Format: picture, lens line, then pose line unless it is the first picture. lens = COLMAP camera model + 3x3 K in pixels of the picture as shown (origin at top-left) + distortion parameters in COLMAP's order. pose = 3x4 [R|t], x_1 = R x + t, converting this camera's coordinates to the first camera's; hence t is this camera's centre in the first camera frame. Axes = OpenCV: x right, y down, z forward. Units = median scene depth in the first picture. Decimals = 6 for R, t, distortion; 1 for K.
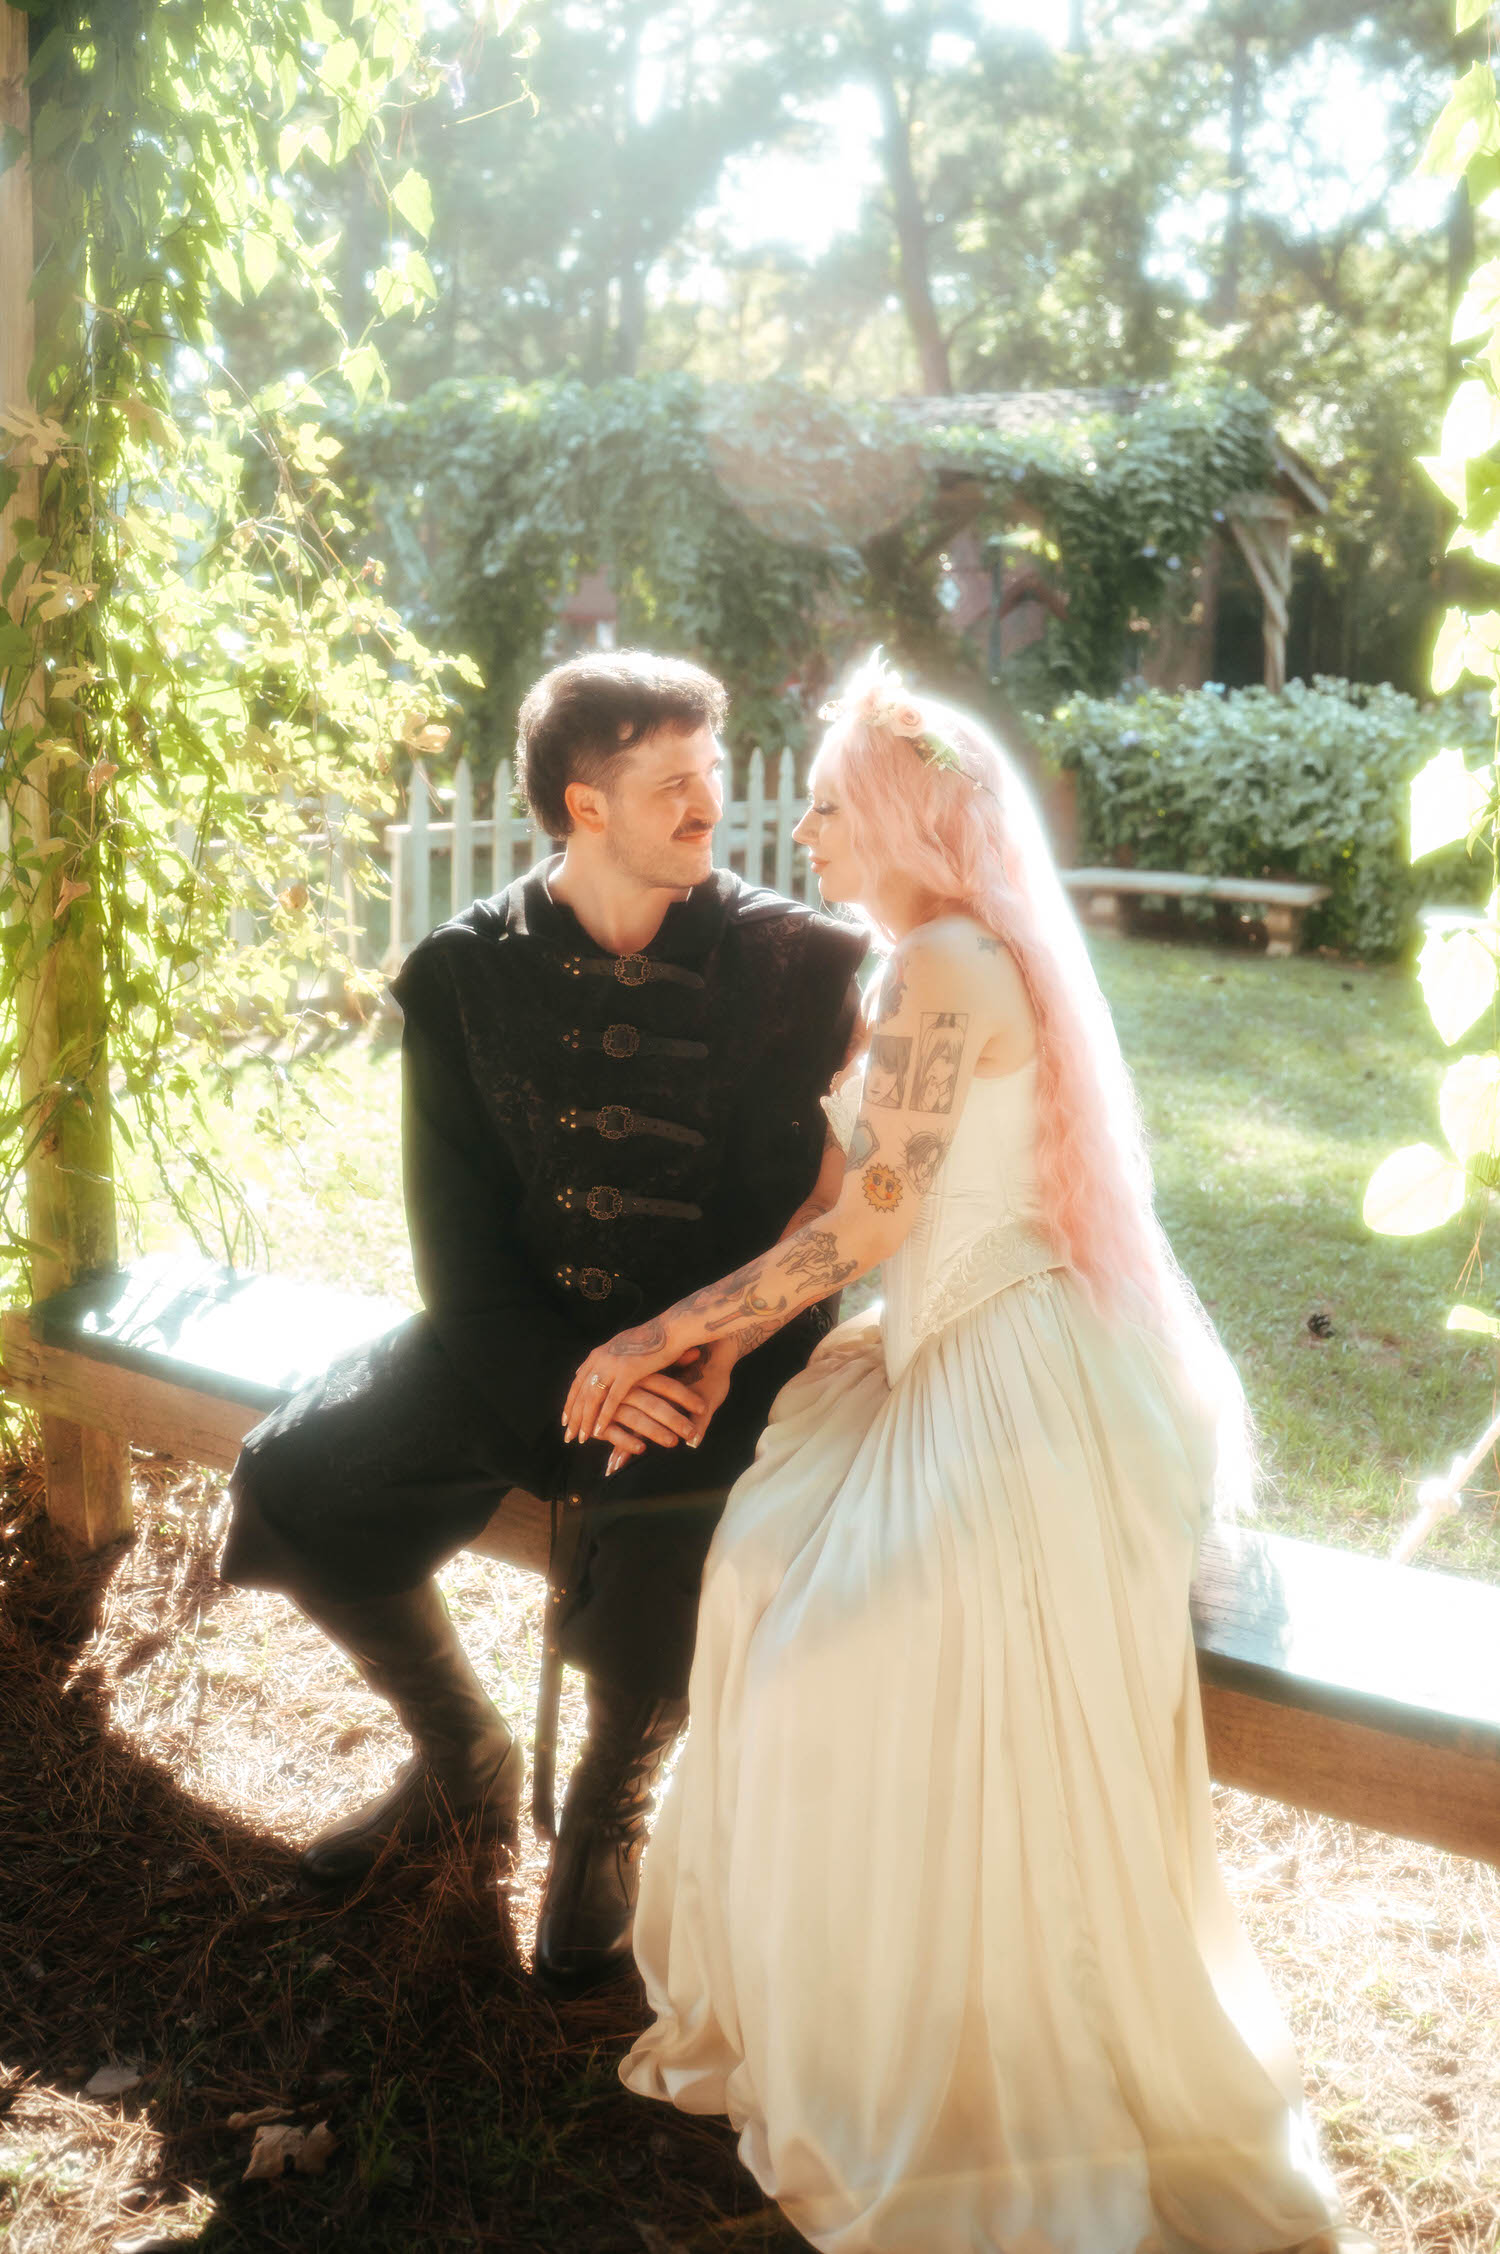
lens RADIAL K [[2065.8, 0, 883.4], [0, 2065.8, 942.9], [0, 0, 1]] dist [-0.121448, 0.135351]
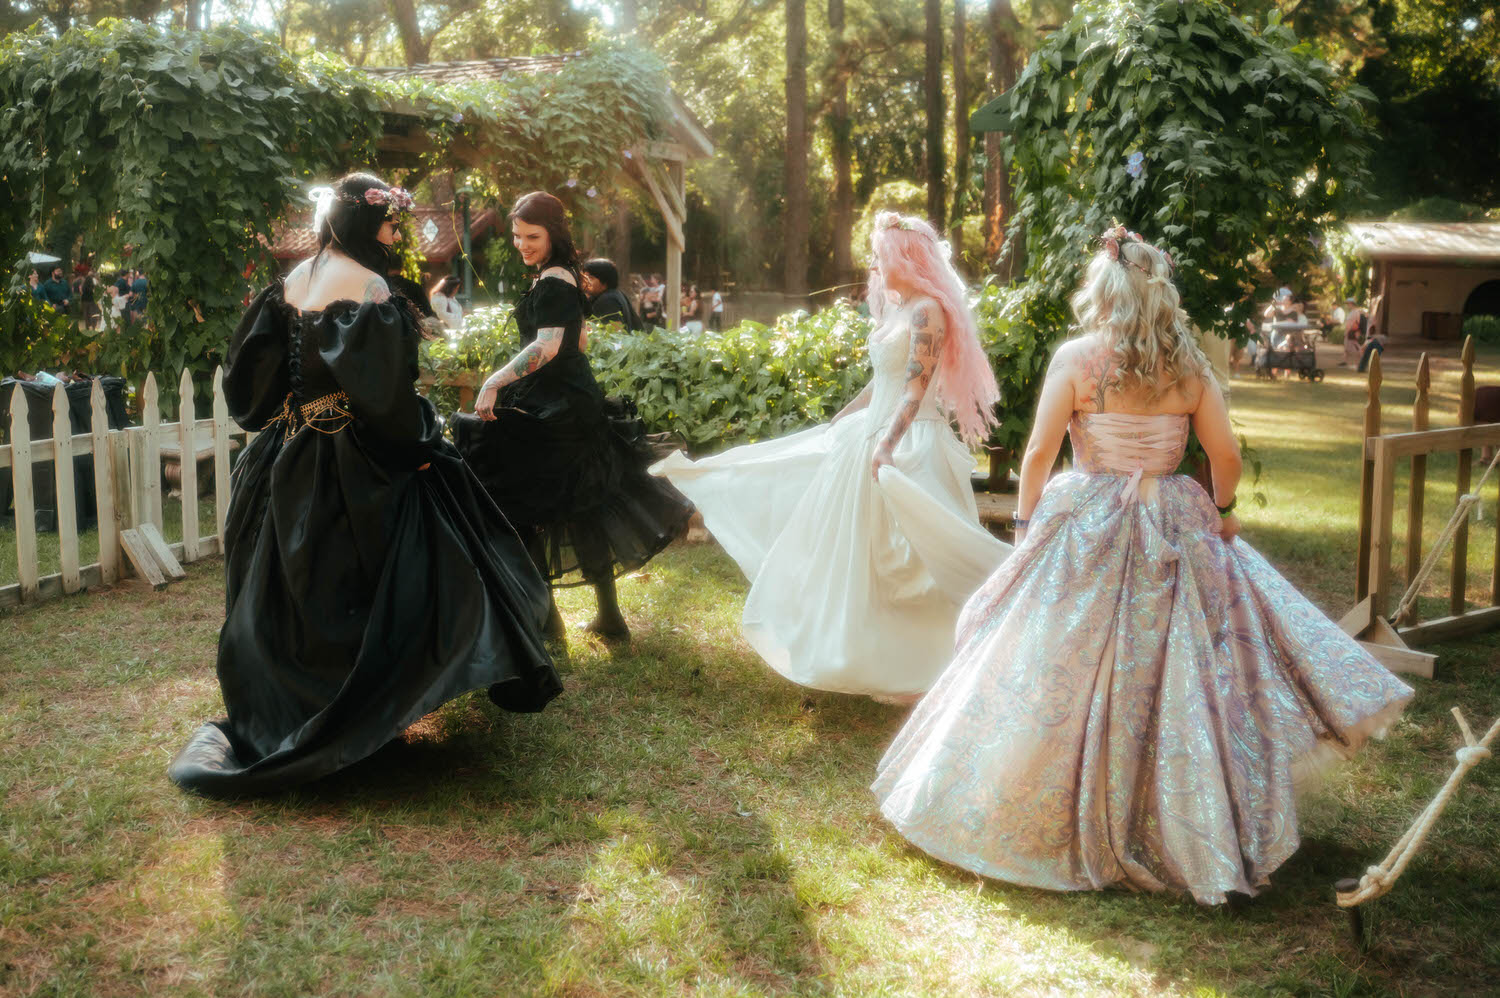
lens RADIAL K [[1404.0, 0, 700.3], [0, 1404.0, 504.4], [0, 0, 1]] dist [-0.114455, 0.084744]
pose [[0.978468, -0.050036, 0.200243, 0.030139], [0.045285, 0.998575, 0.028242, -0.022614], [-0.201371, -0.018566, 0.979339, 0.180807]]
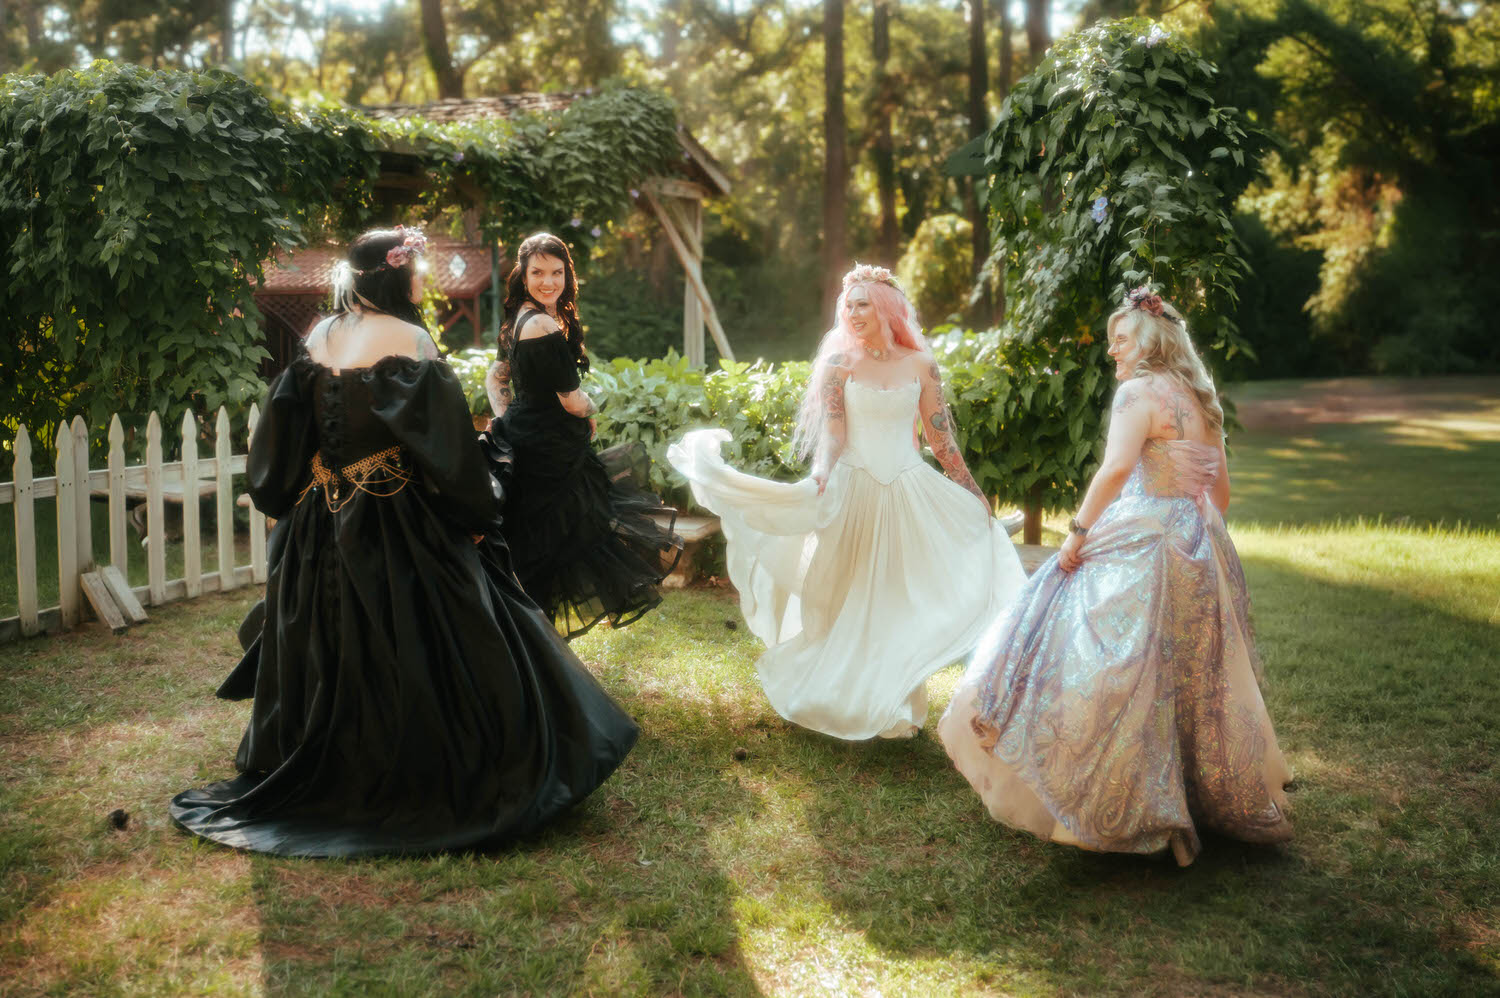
lens RADIAL K [[1447.6, 0, 738.3], [0, 1447.6, 493.8], [0, 0, 1]] dist [-0.114151, 0.084700]
pose [[0.980247, -0.039561, 0.193781, 0.053824], [0.041911, 0.999089, -0.008042, -0.023271], [-0.193287, 0.016005, 0.981012, 0.165916]]
